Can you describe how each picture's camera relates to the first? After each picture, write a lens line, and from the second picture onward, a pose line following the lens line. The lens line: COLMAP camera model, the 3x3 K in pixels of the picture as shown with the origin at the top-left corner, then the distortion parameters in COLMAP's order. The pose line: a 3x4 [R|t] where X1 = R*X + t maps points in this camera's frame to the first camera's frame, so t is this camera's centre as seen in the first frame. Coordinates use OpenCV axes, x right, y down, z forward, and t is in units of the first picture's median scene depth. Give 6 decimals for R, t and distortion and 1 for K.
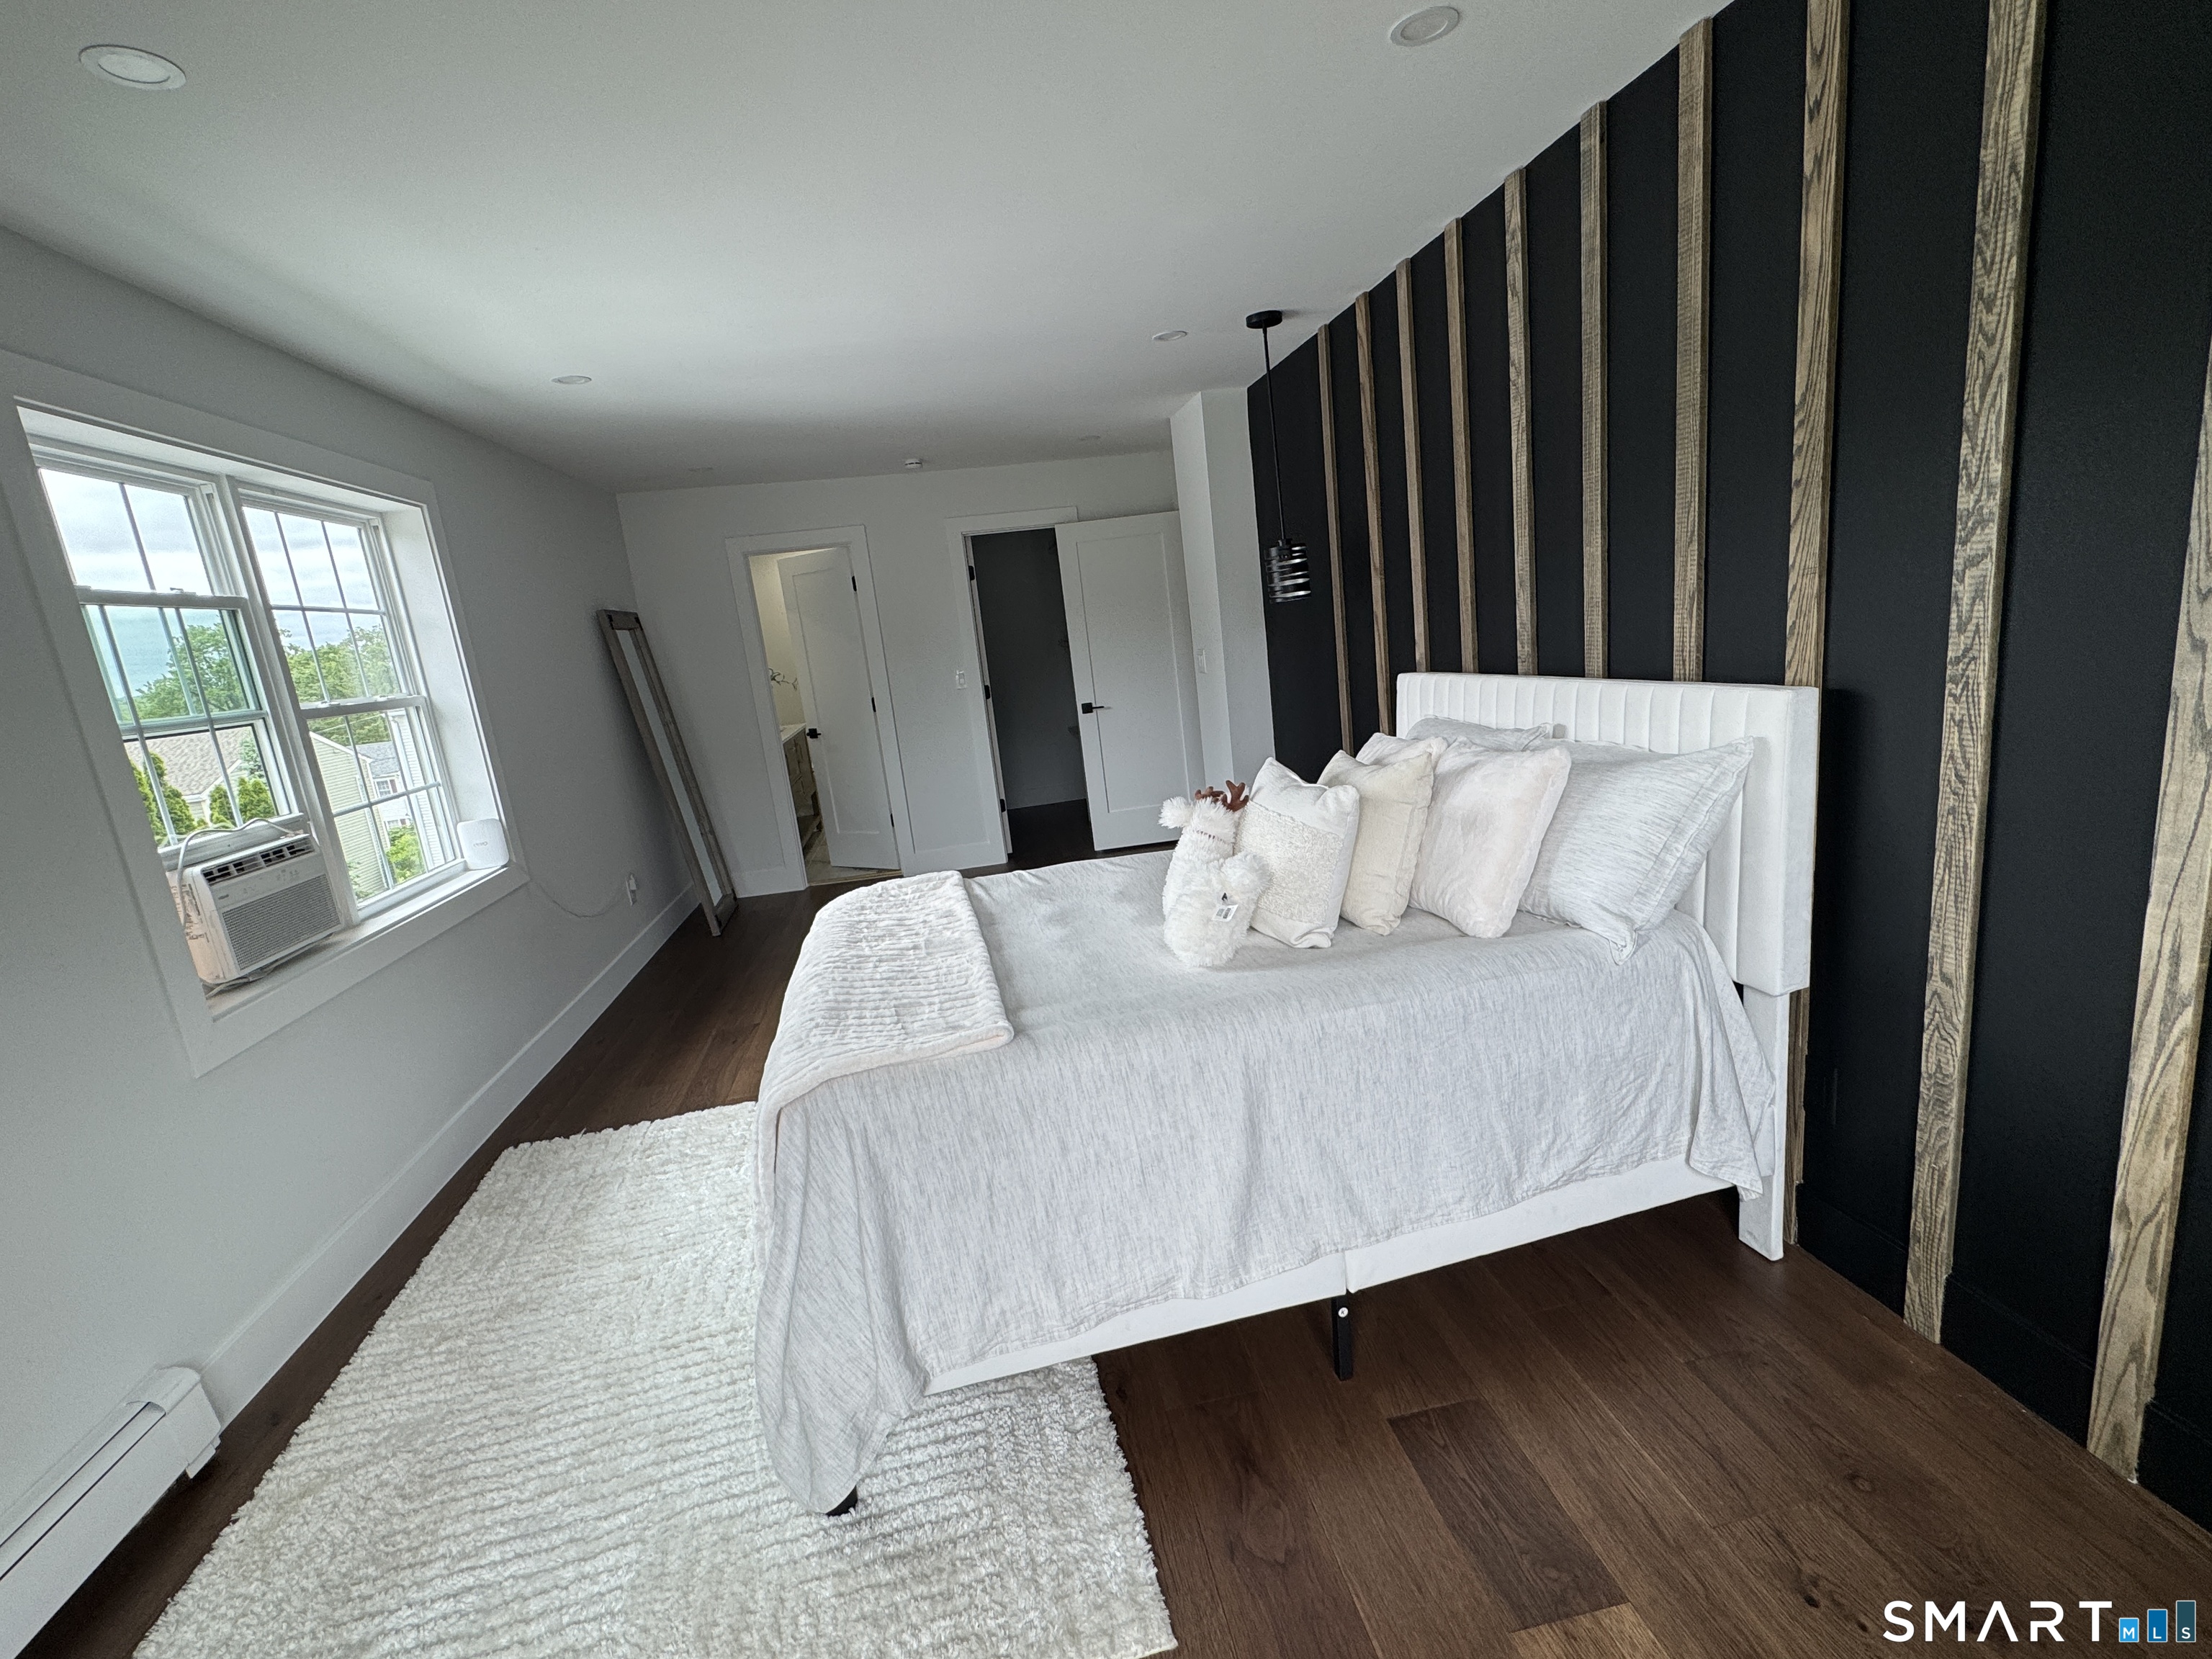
lens RADIAL K [[999.0, 0, 1106.0], [0, 999.0, 829.5], [0, 0, 1]] dist [-0.000181, -0.000725]
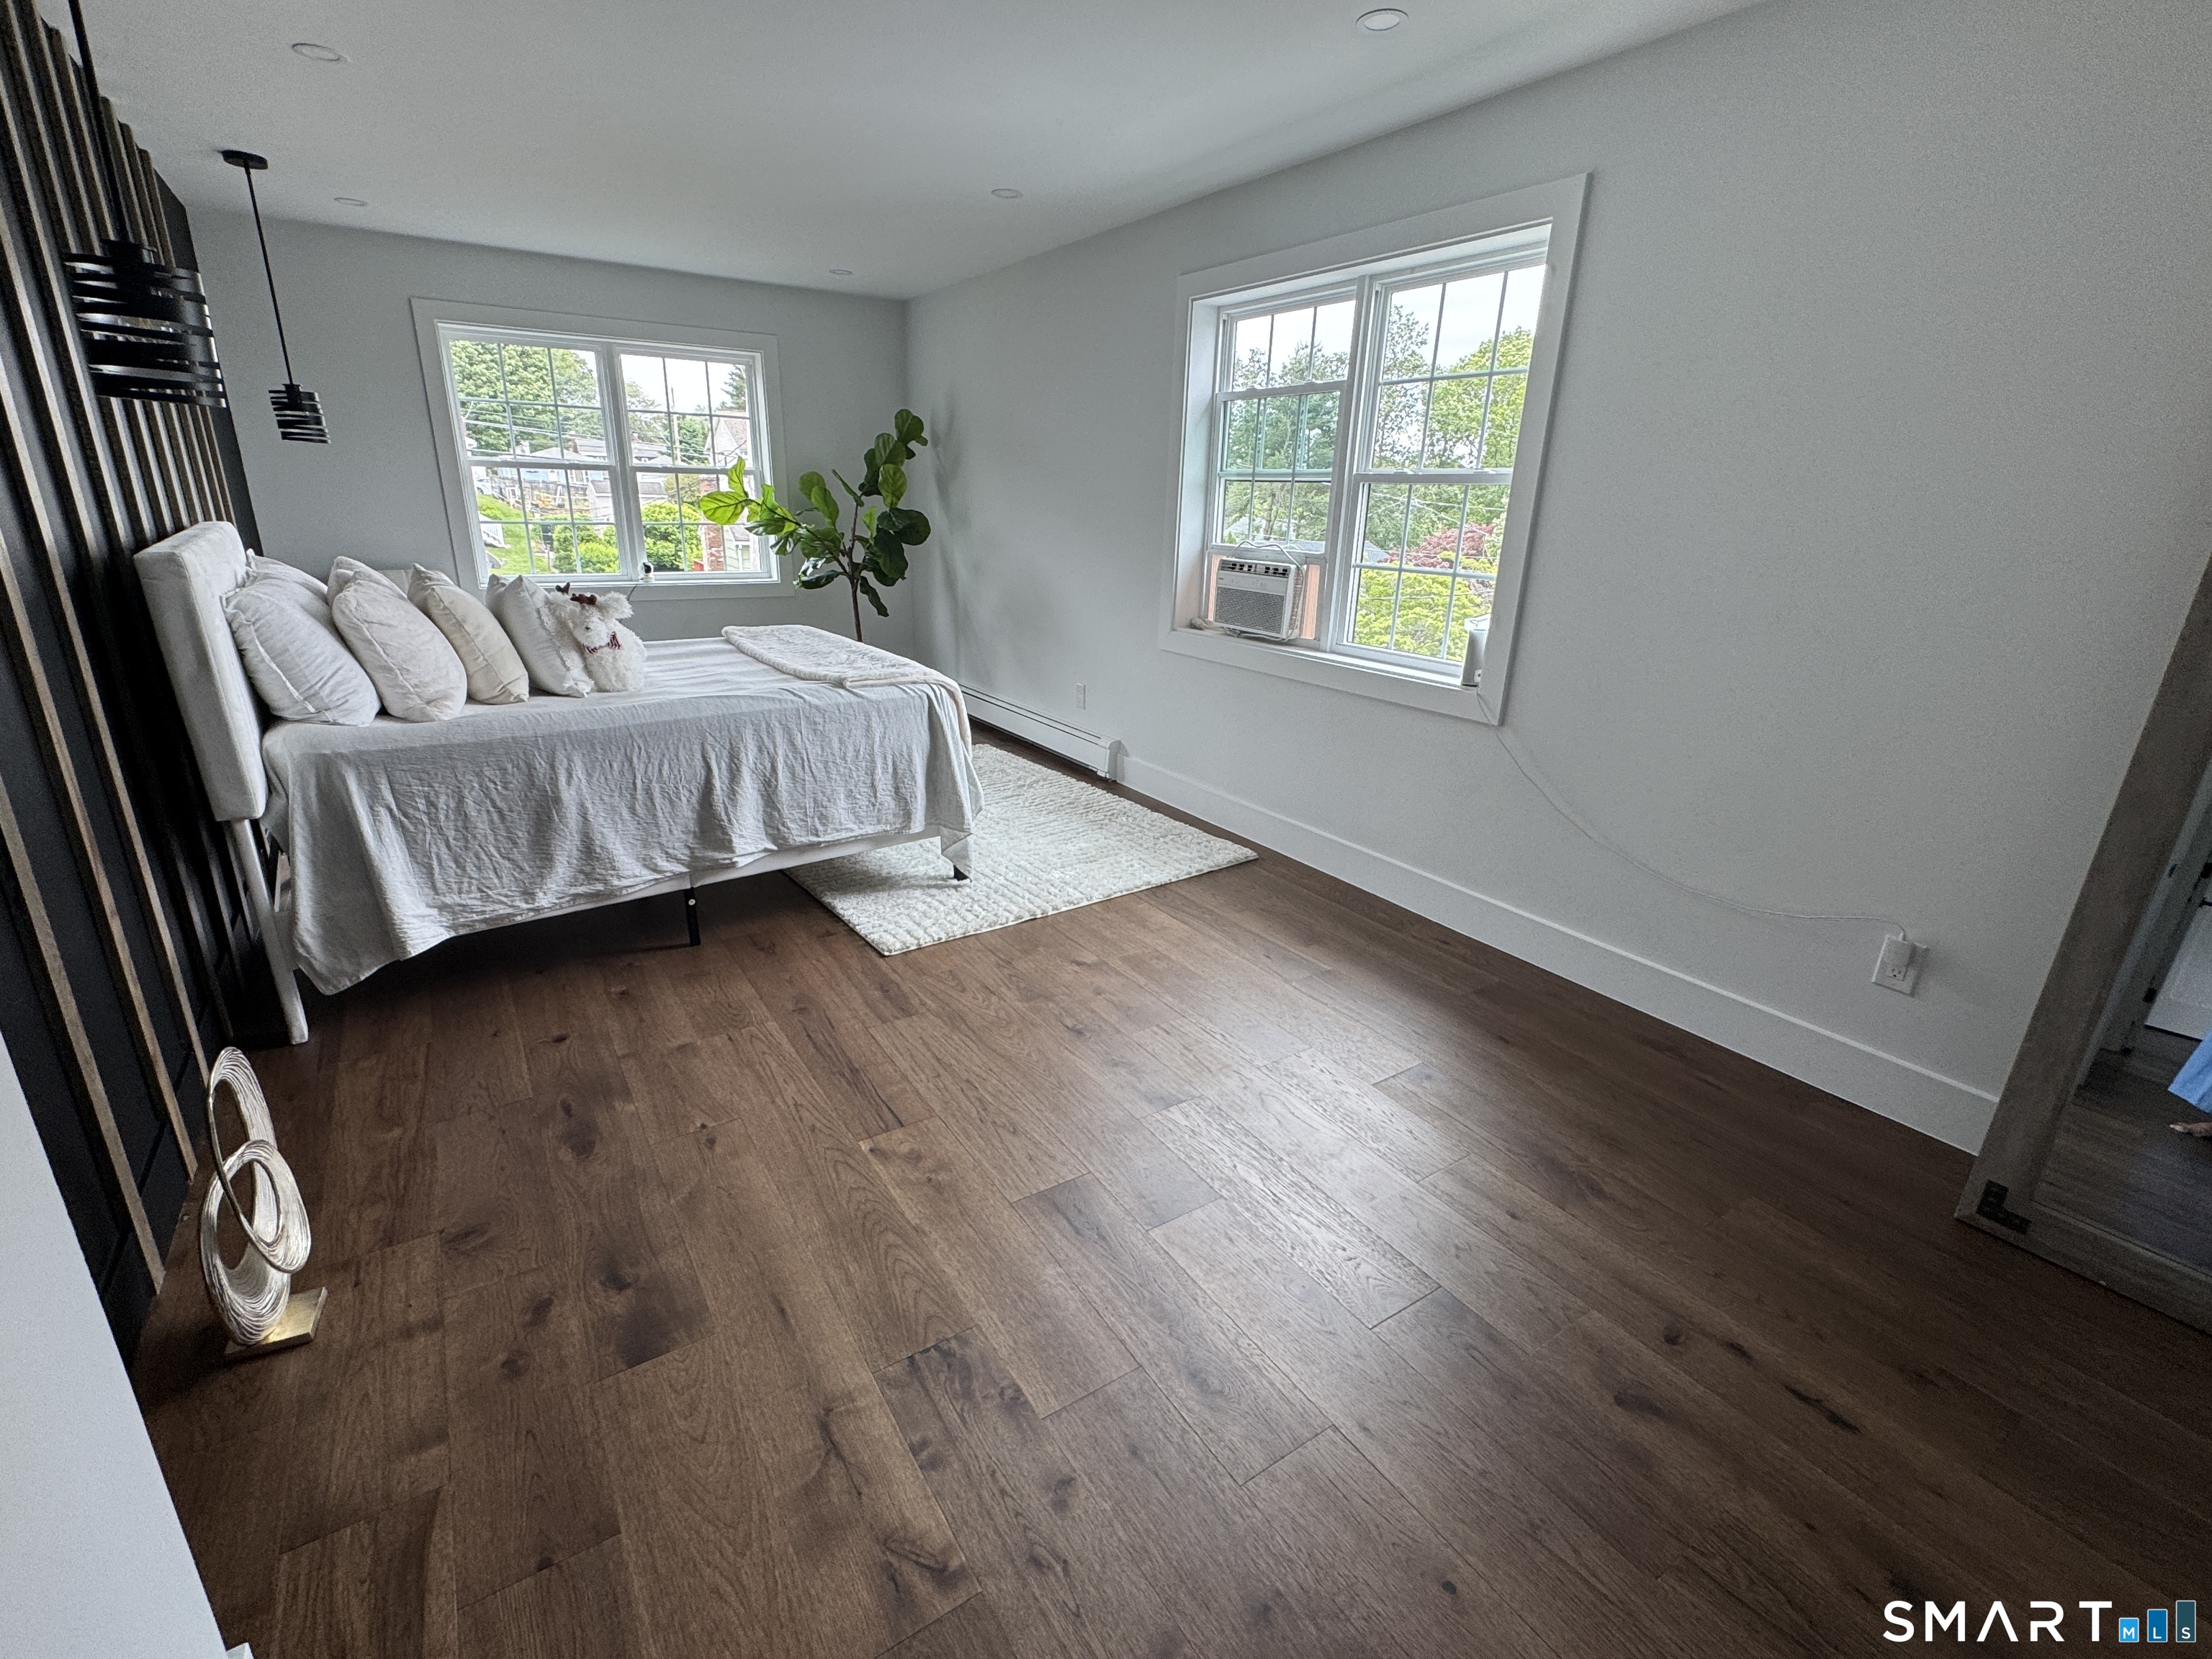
lens RADIAL K [[999.0, 0, 1106.0], [0, 999.0, 829.5], [0, 0, 1]] dist [-0.000181, -0.000725]
pose [[-0.905827, 0.228152, -0.356965, 0.029142], [-0.000276, 0.842281, 0.539039, -0.493738], [0.423648, 0.488375, -0.762897, 2.399948]]
